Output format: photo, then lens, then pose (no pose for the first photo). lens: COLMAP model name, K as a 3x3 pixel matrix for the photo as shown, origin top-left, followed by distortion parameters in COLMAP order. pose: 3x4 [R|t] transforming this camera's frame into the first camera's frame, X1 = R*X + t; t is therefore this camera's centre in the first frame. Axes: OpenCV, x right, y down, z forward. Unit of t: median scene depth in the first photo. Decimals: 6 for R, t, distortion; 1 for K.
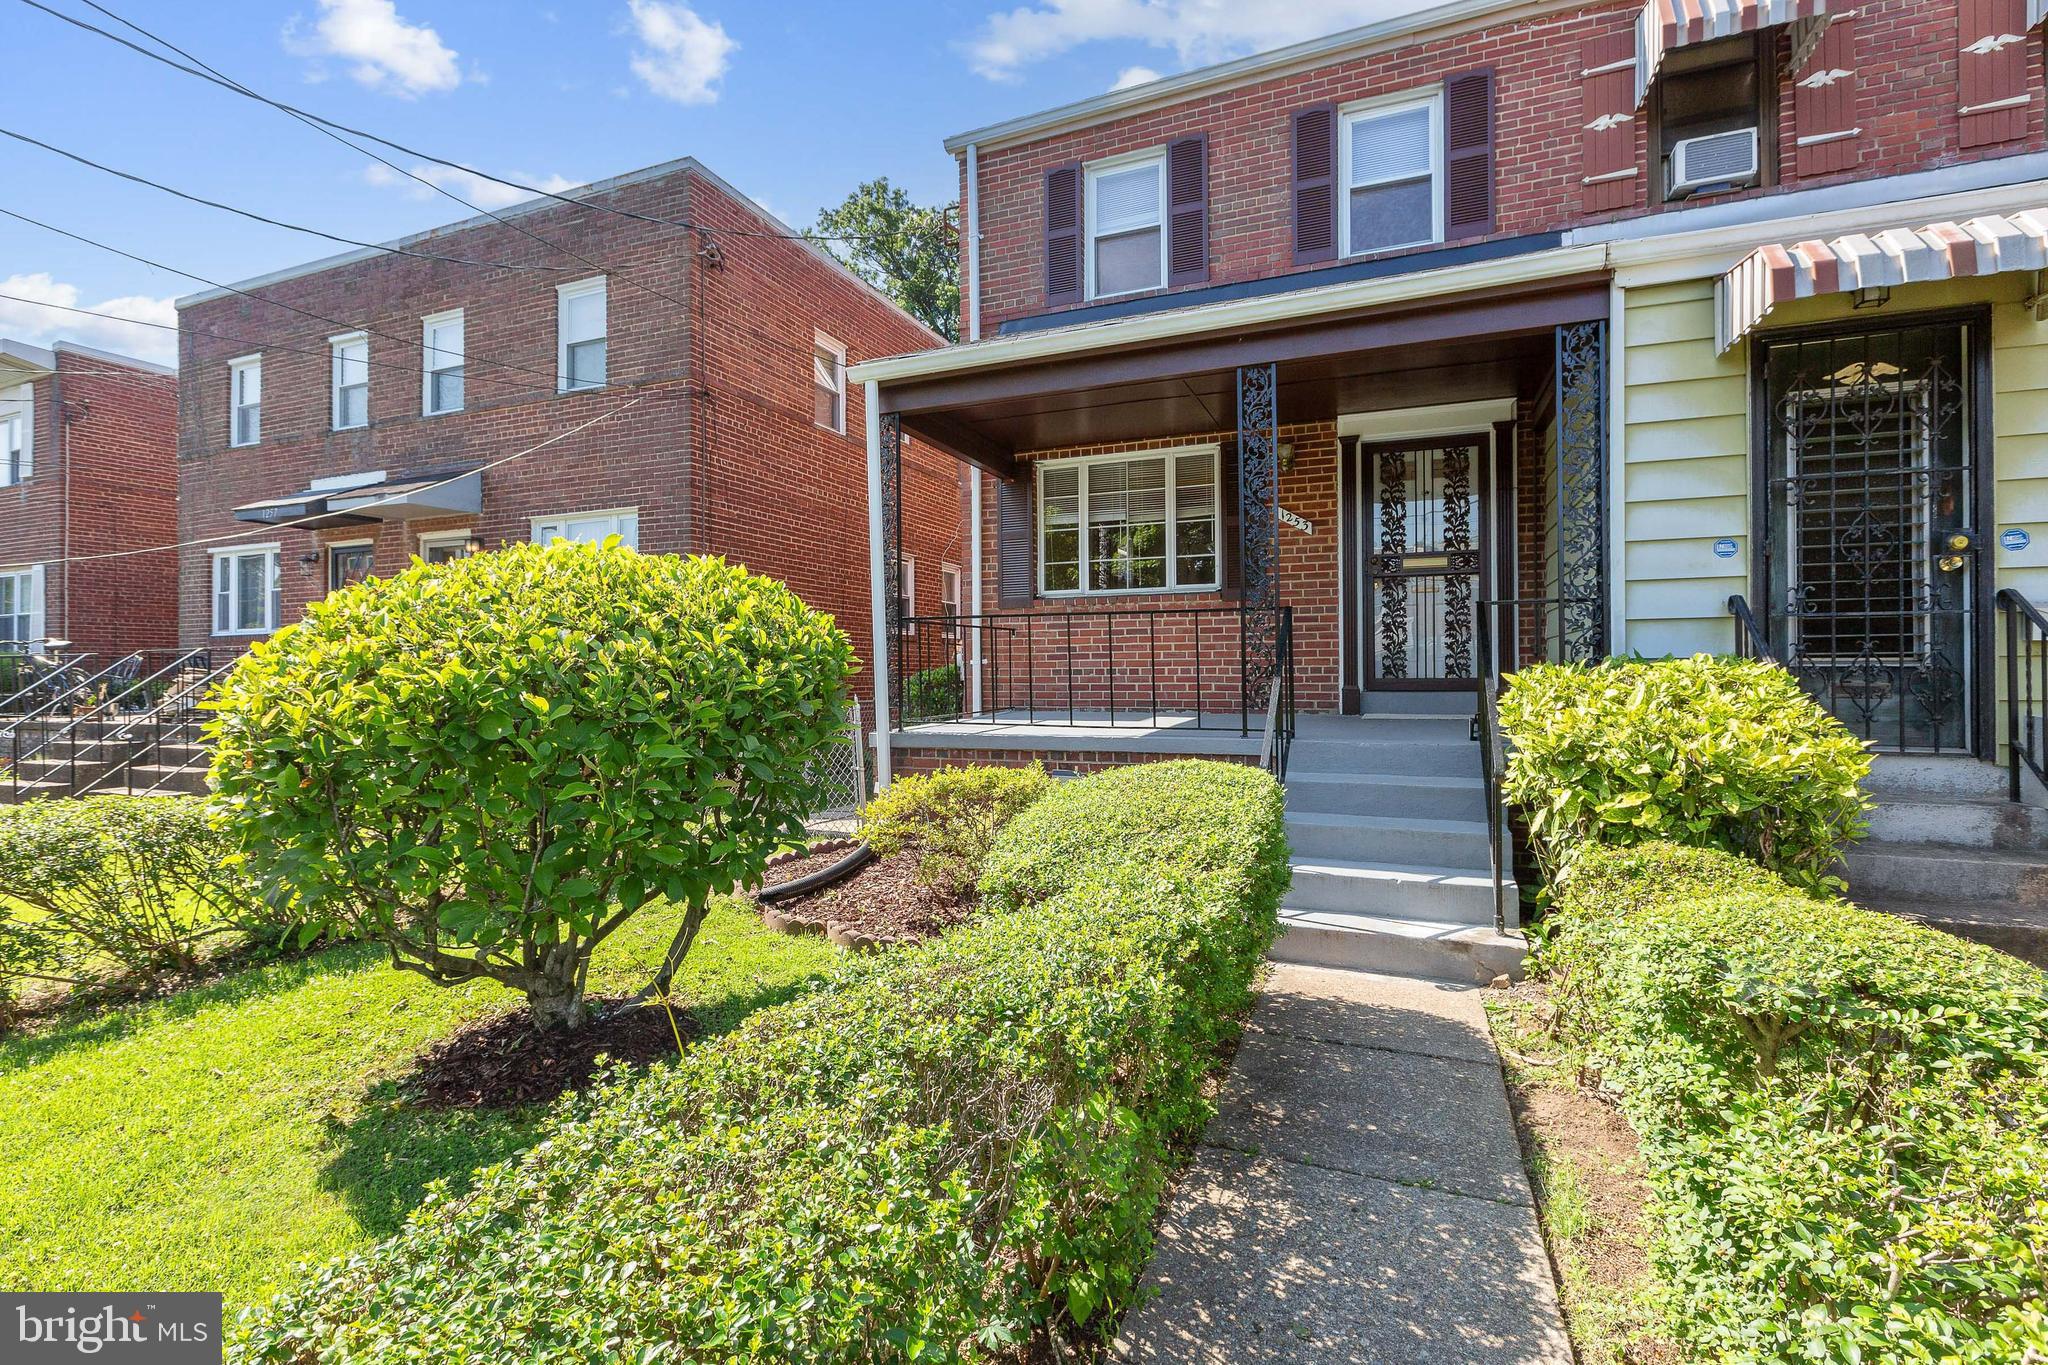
lens RADIAL K [[941.7, 0, 1025.5], [0, 941.7, 670.2], [0, 0, 1]] dist [0.001198, -0.000723]
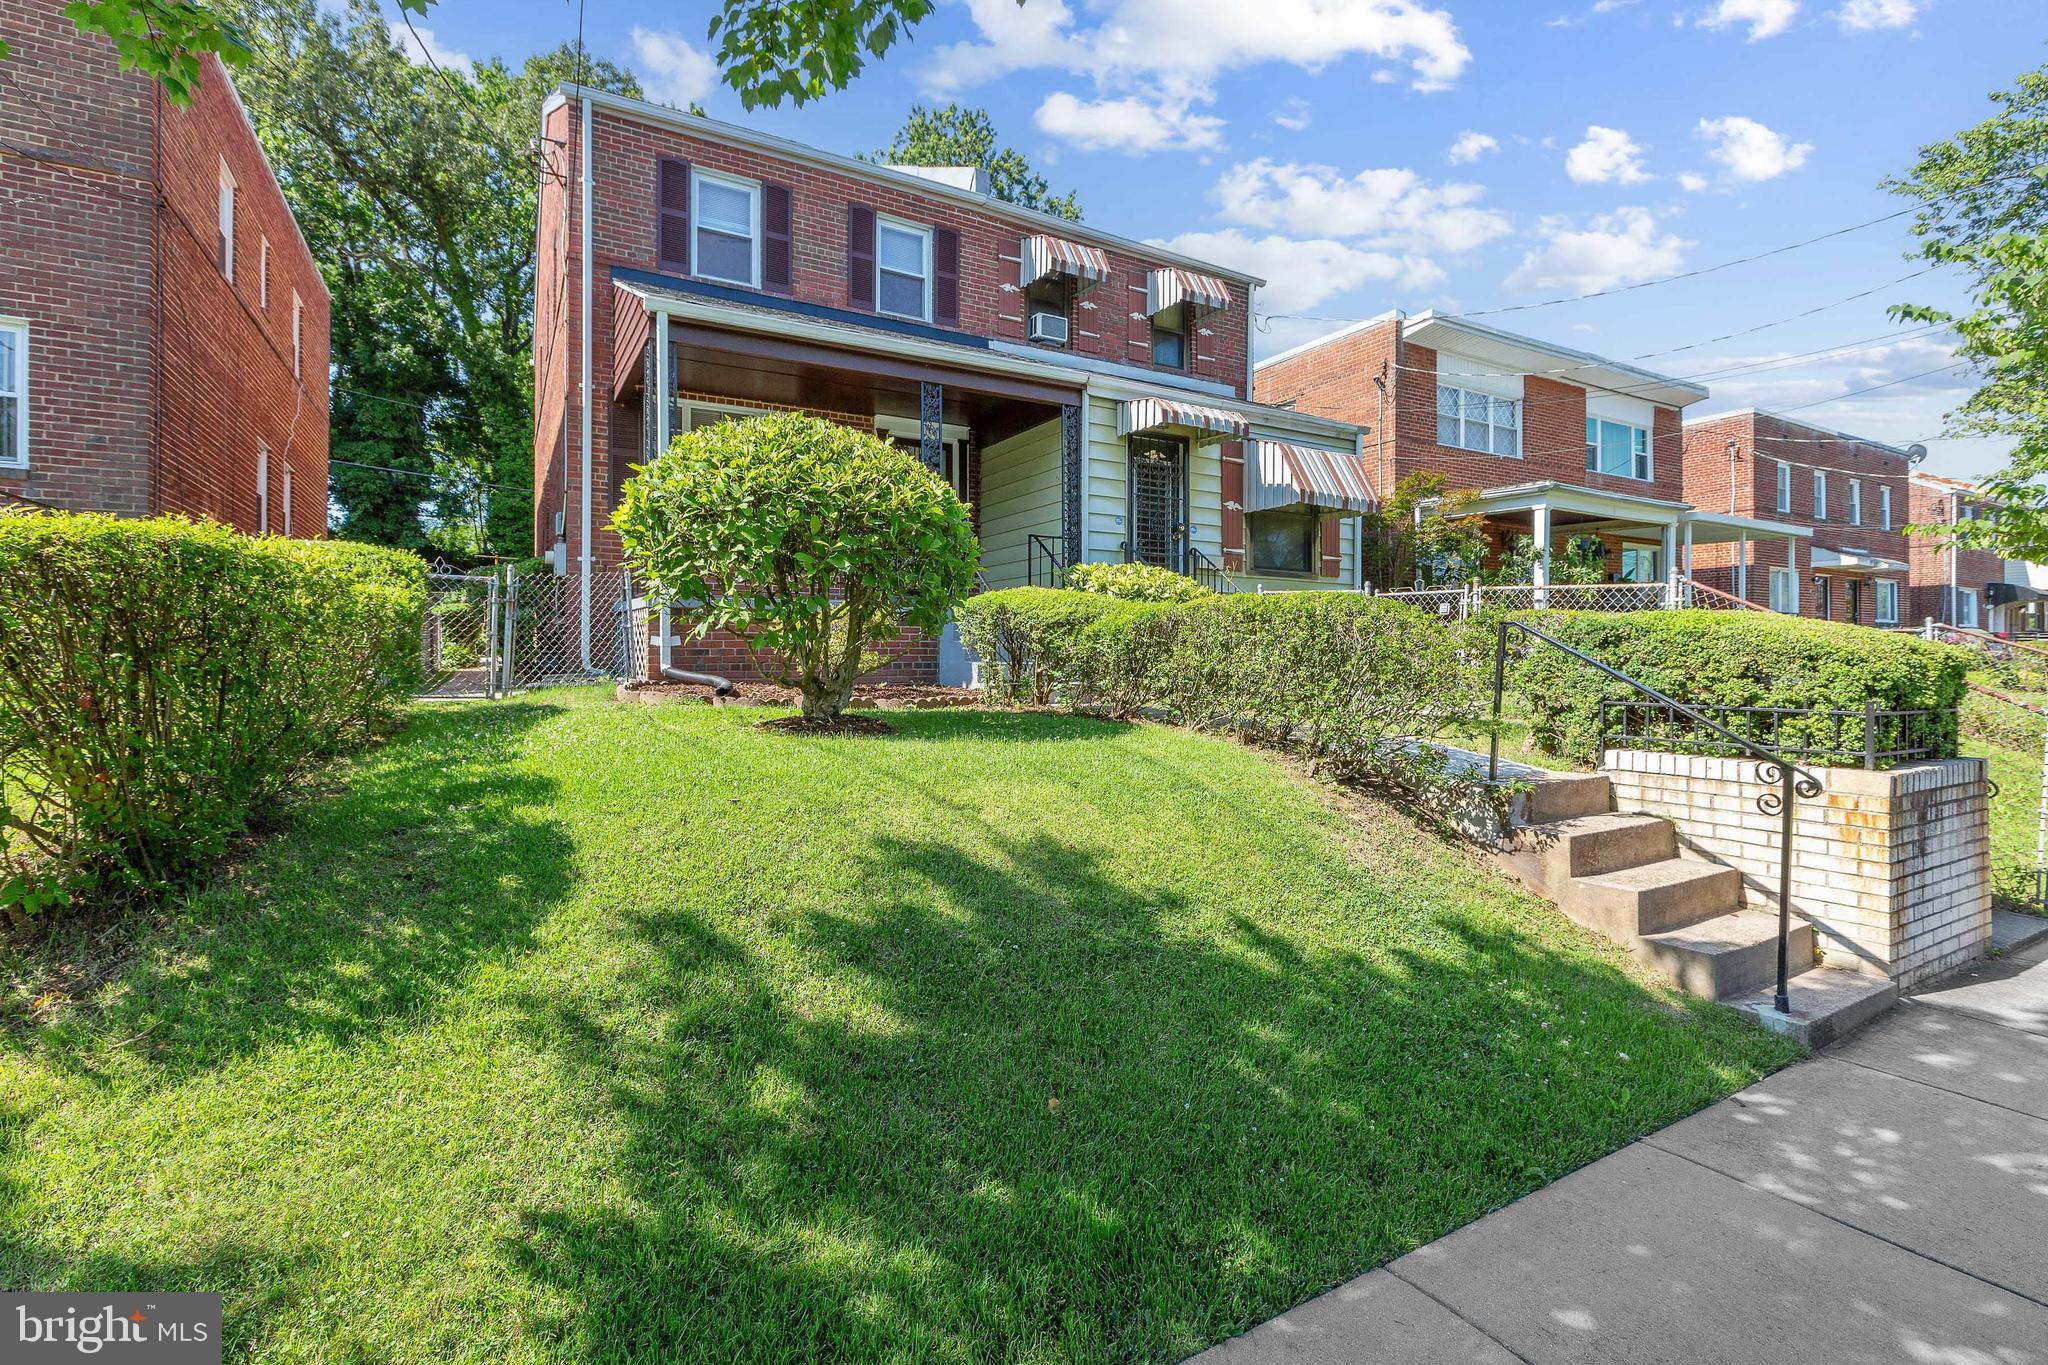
lens RADIAL K [[921.0, 0, 1026.2], [0, 921.0, 655.4], [0, 0, 1]] dist [0.000546, 0.000723]
pose [[0.607450, 0.006260, 0.794333, -0.729175], [-0.007478, 0.999970, -0.002161, 0.127177], [-0.794323, -0.004628, 0.607478, -0.109228]]
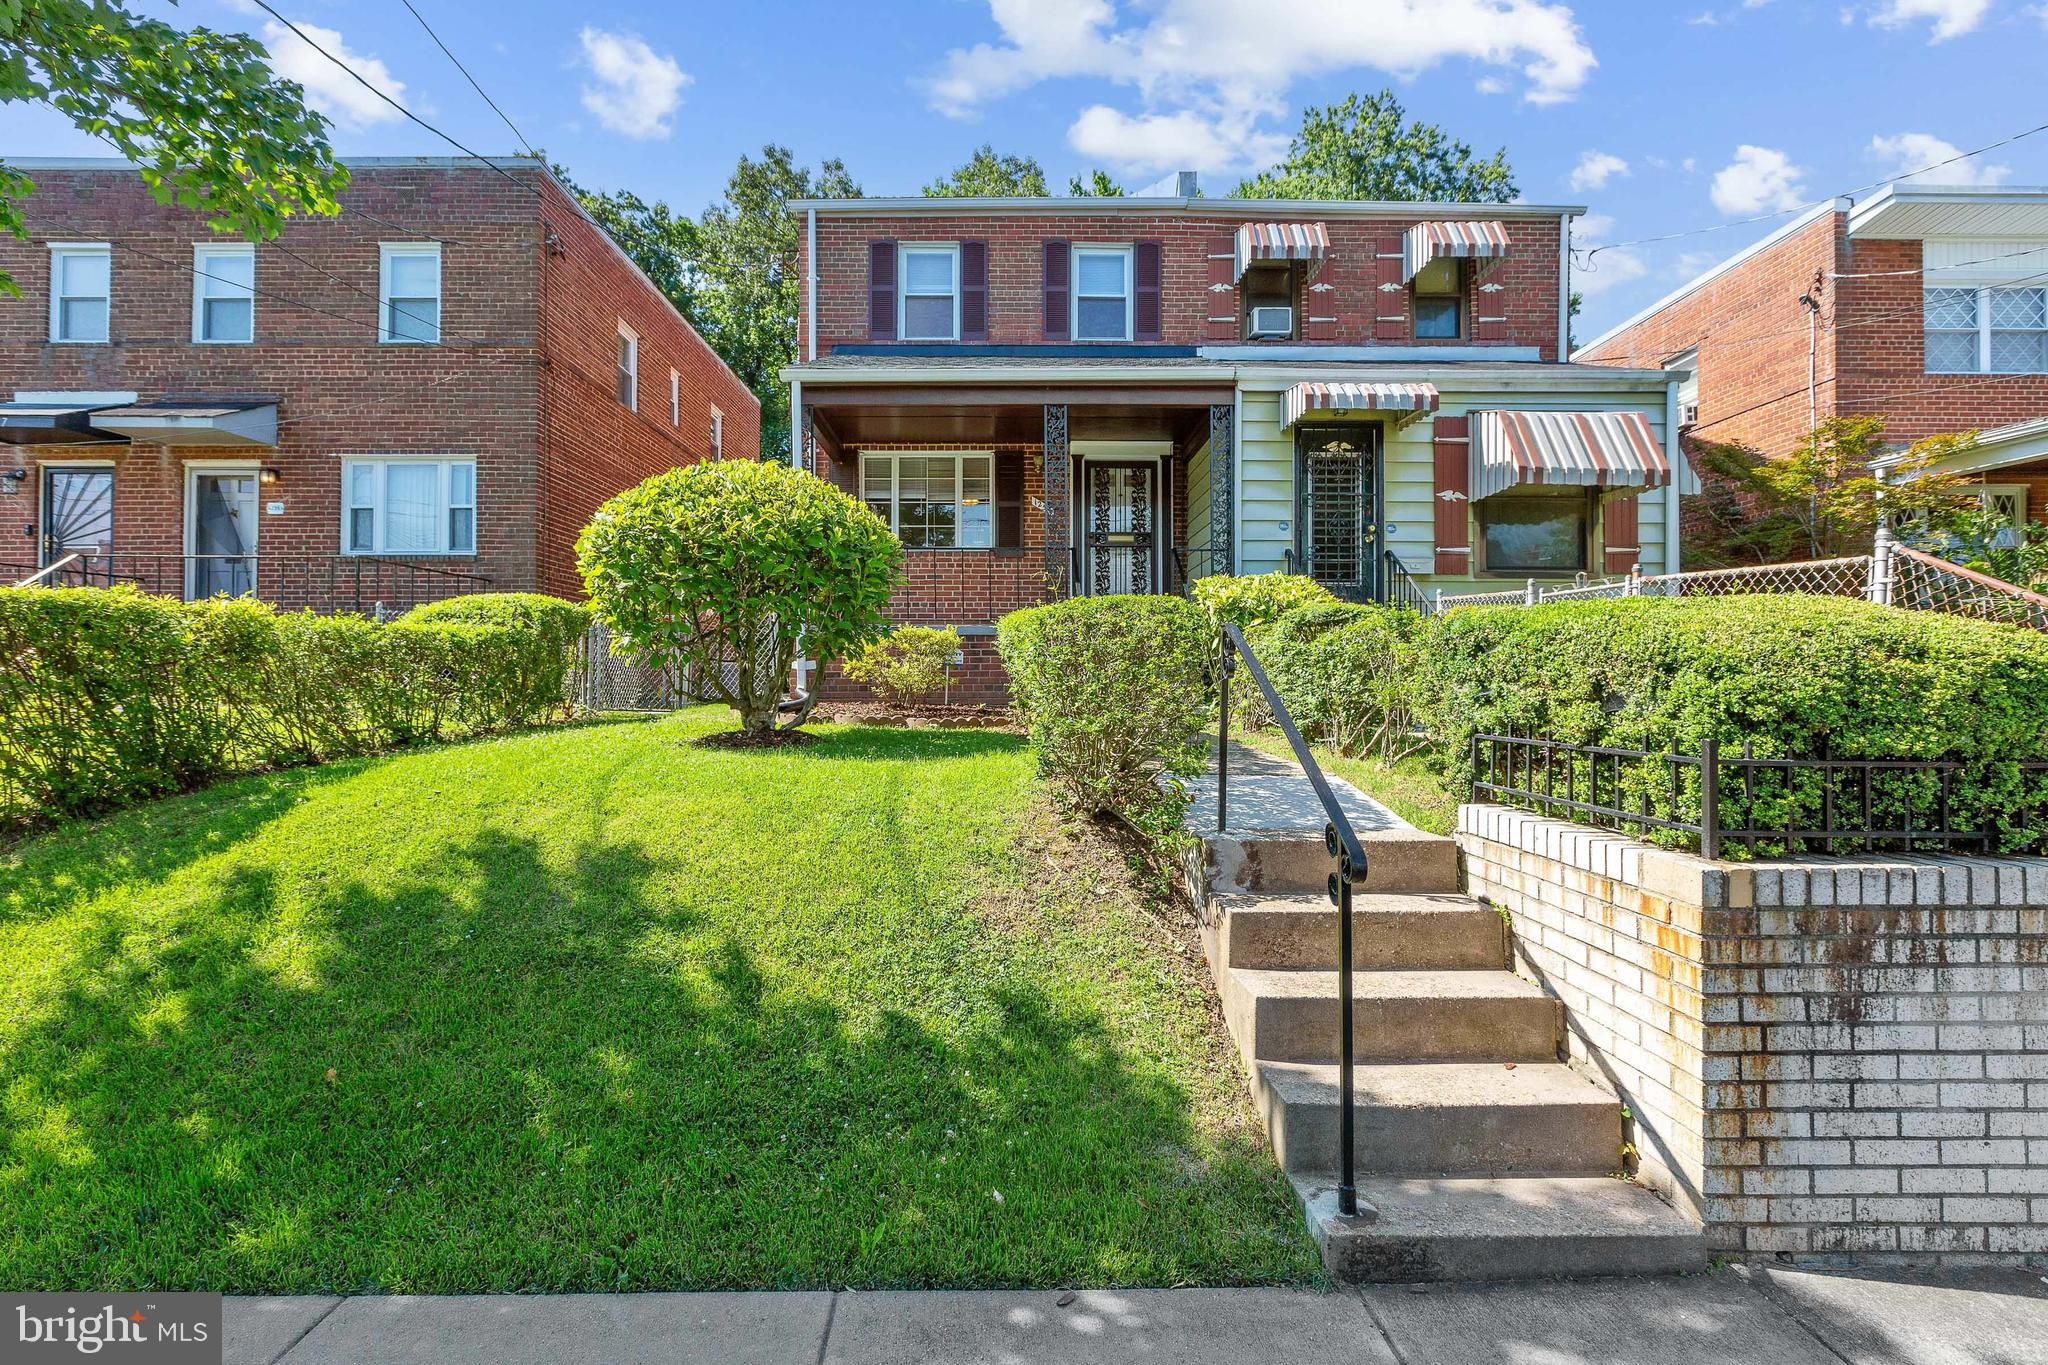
lens RADIAL K [[916.1, 0, 1027.3], [0, 916.1, 673.5], [0, 0, 1]] dist [0.001521, 0.000538]
pose [[0.919226, 0.009463, 0.393617, -0.335821], [-0.006517, 0.999940, -0.008820, 0.130872], [-0.393677, 0.005542, 0.919232, -0.370576]]
